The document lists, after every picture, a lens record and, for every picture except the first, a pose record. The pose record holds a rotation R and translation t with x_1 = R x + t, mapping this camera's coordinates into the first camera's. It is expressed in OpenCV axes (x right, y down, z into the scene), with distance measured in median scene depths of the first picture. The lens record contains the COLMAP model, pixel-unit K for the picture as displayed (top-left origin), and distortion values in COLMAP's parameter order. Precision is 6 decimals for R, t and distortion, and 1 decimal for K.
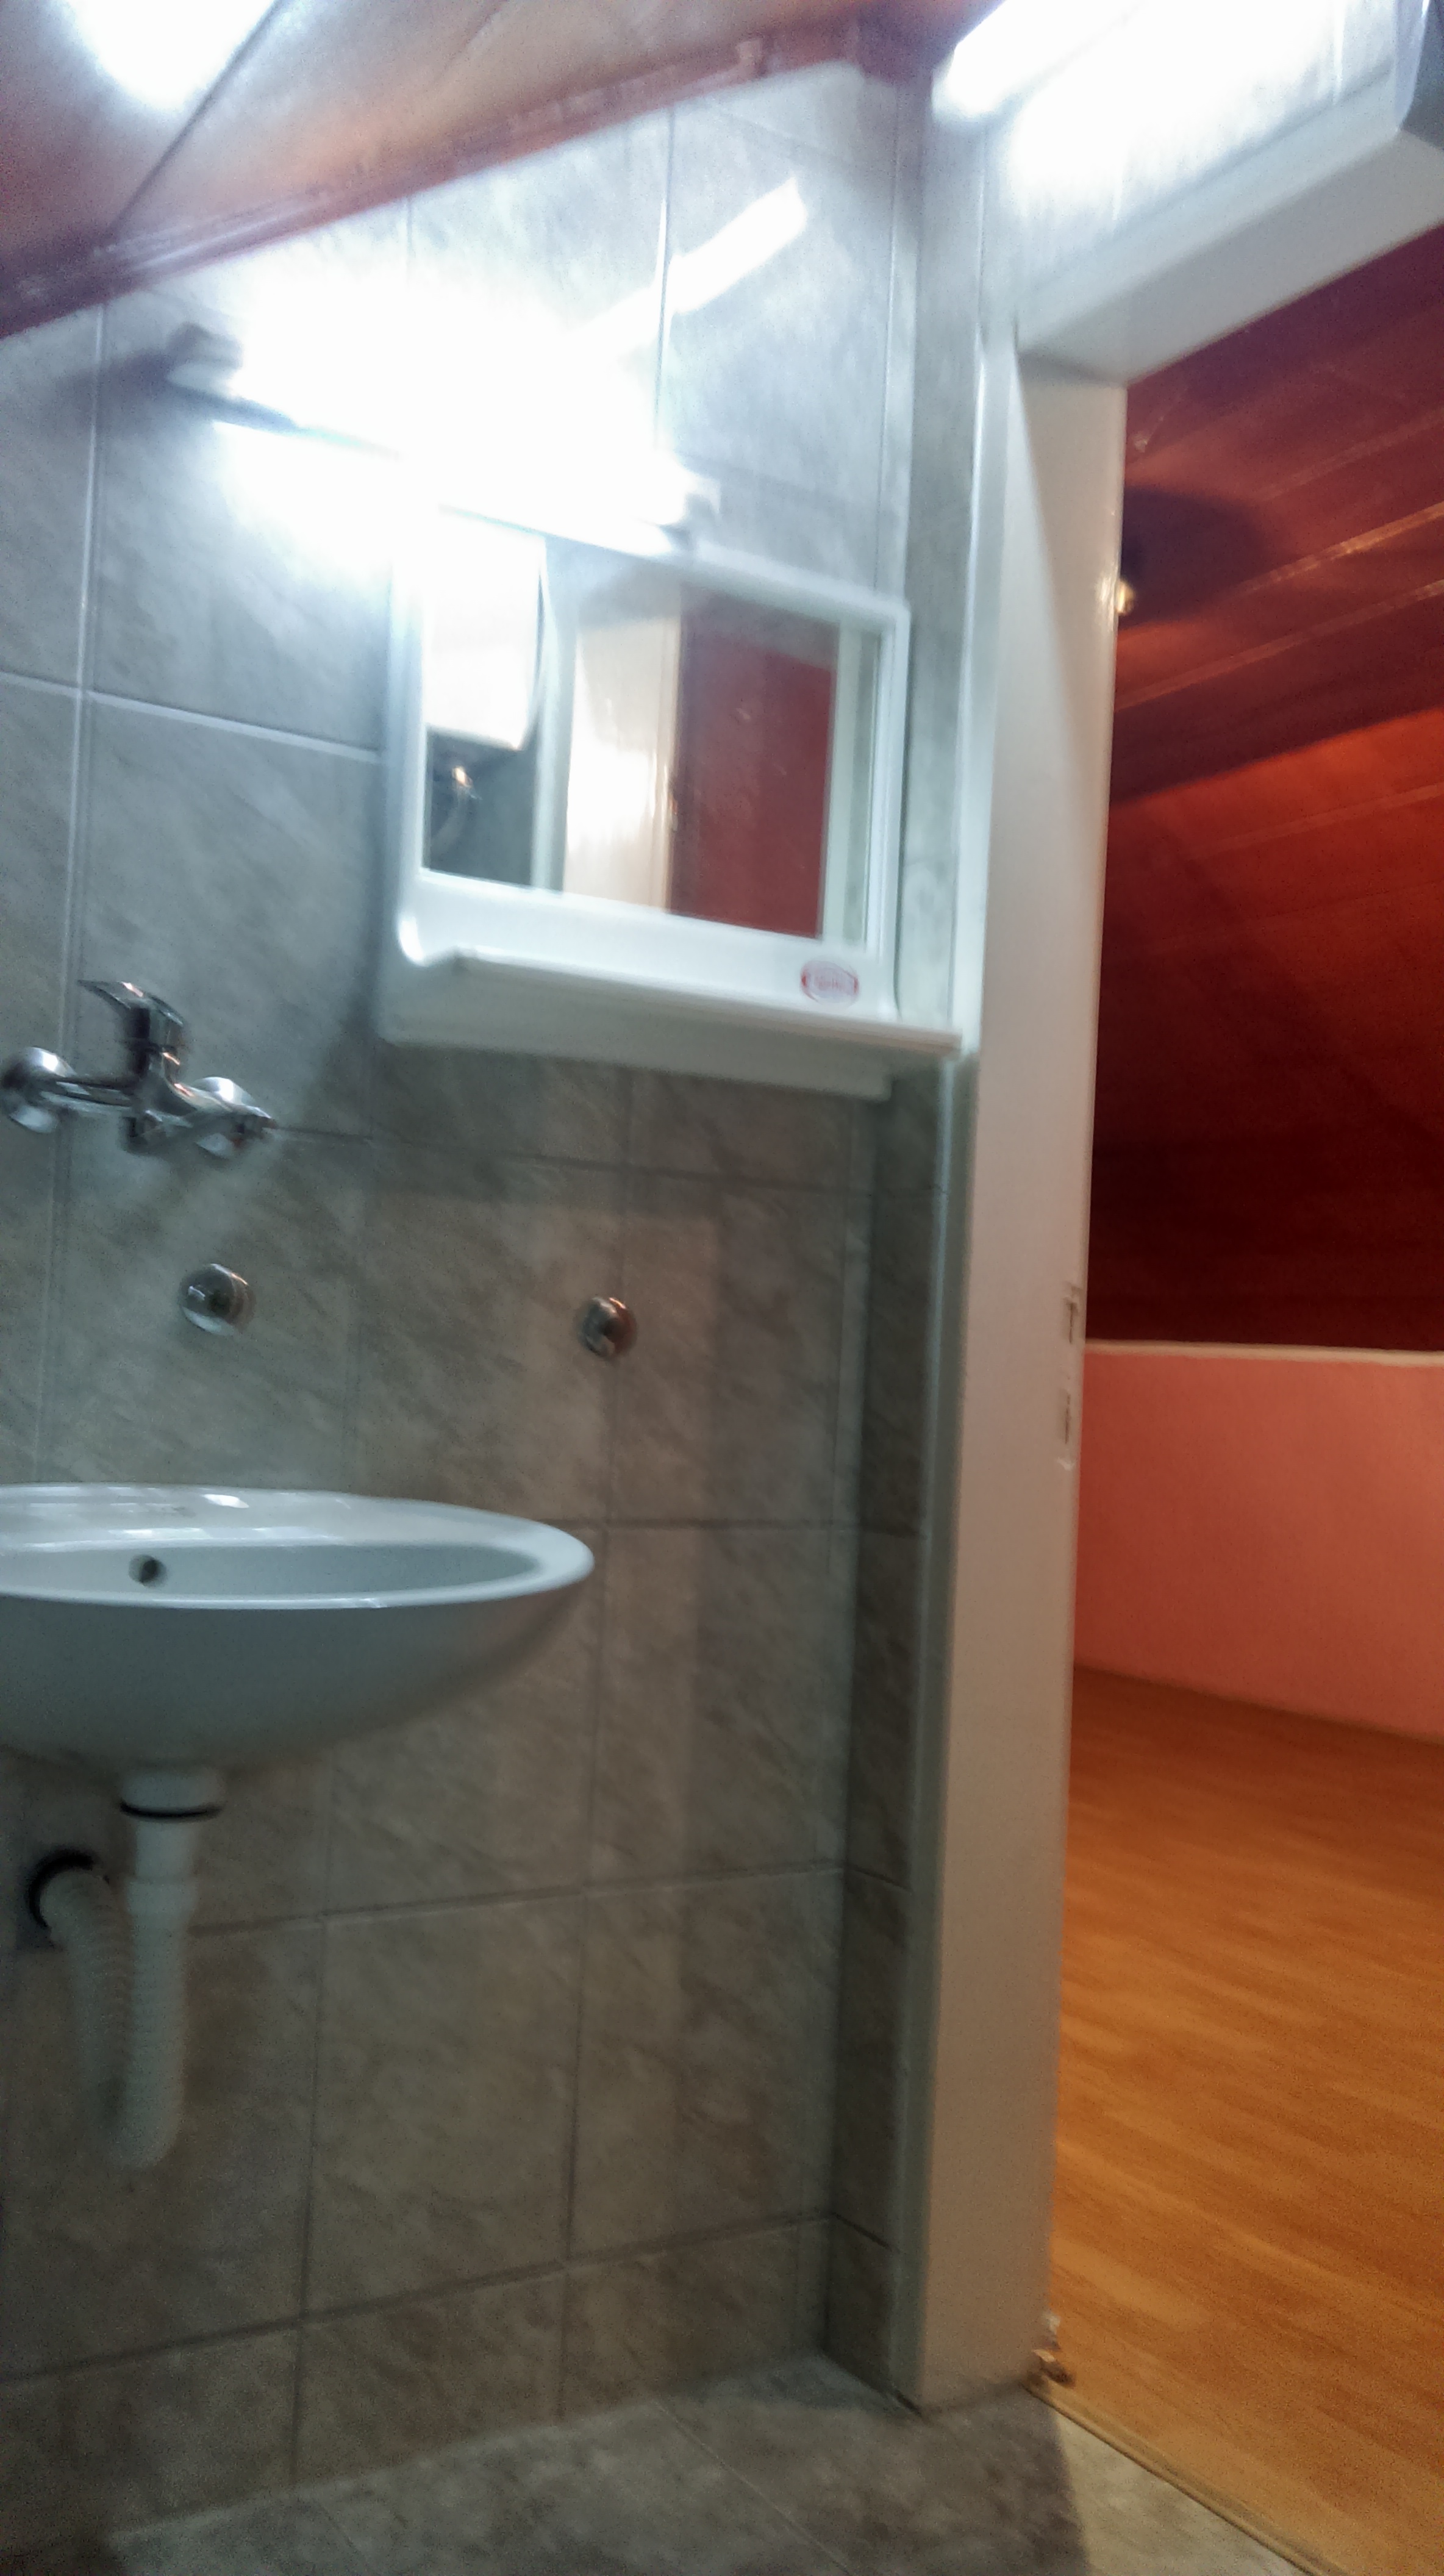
lens RADIAL K [[2089.3, 0, 722.0], [0, 2089.3, 1288.0], [0, 0, 1]] dist [0.109273, -0.175412]
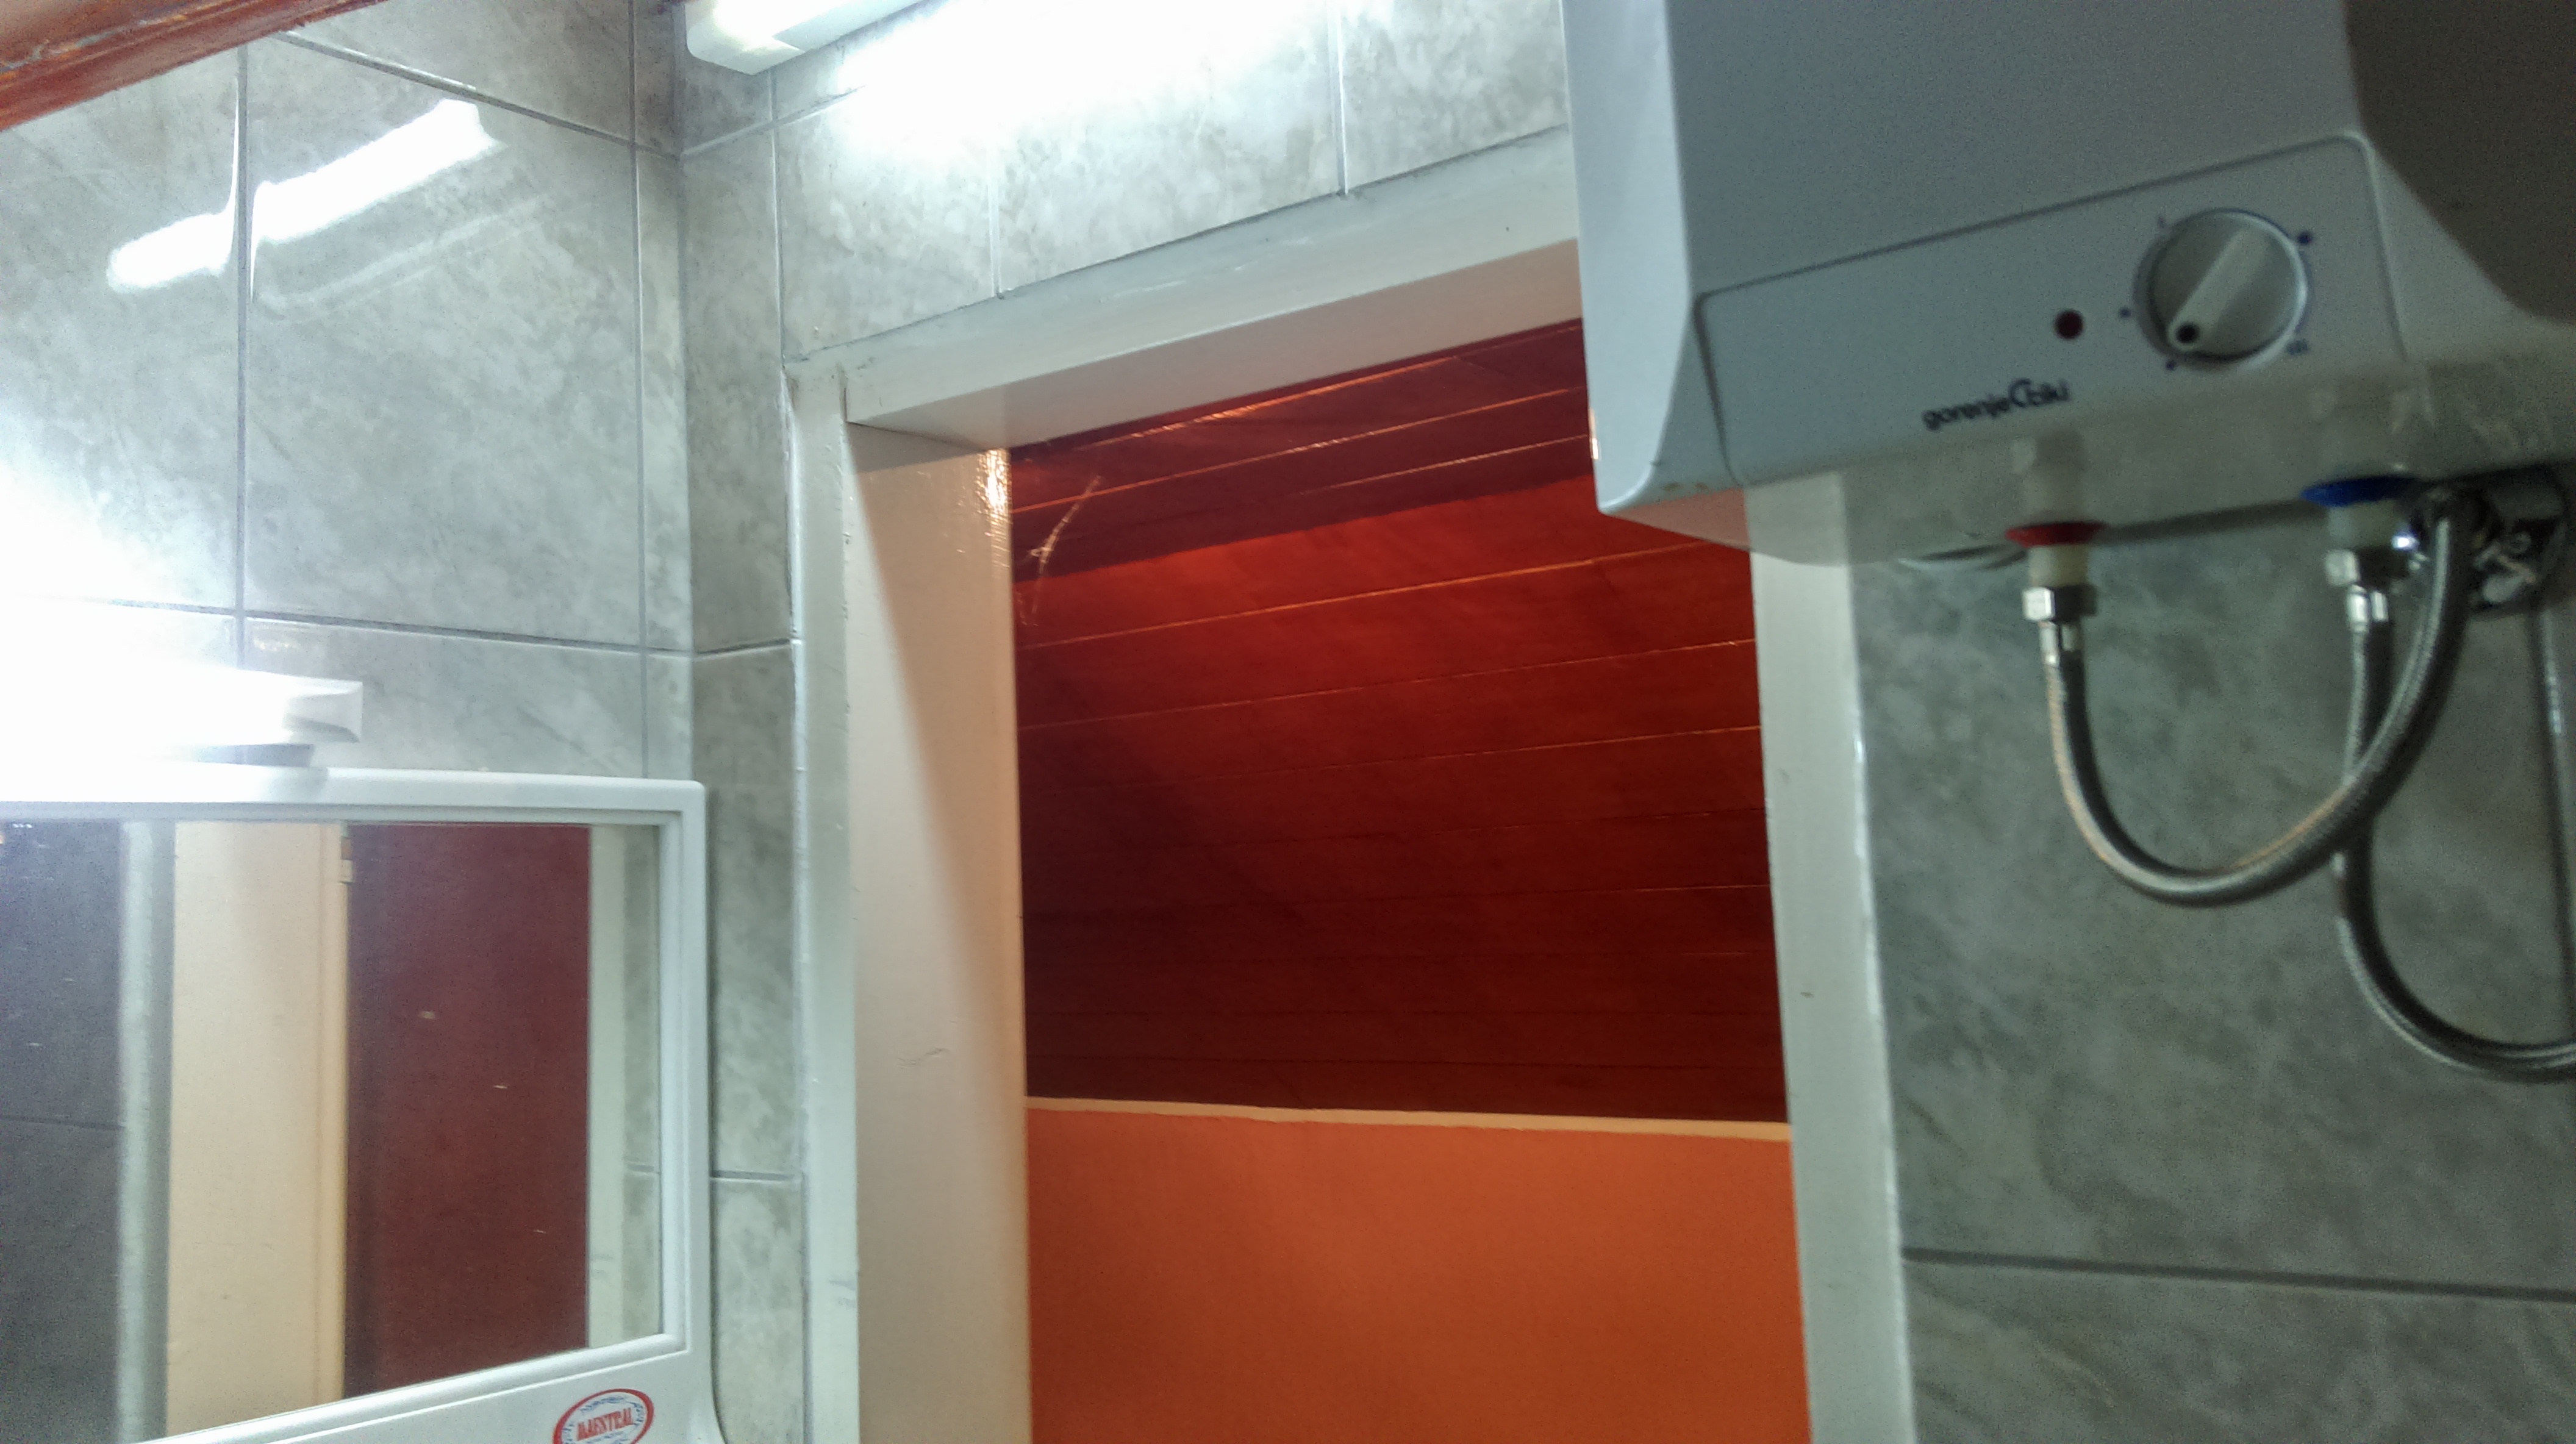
lens RADIAL K [[2089.3, 0, 1323.6], [0, 2089.3, 710.9], [0, 0, 1]] dist [0.109273, -0.175412]
pose [[0.929814, -0.053229, 0.364160, 0.031519], [0.075485, 0.996032, -0.047148, -0.301212], [-0.360206, 0.071328, 0.930142, 0.327882]]
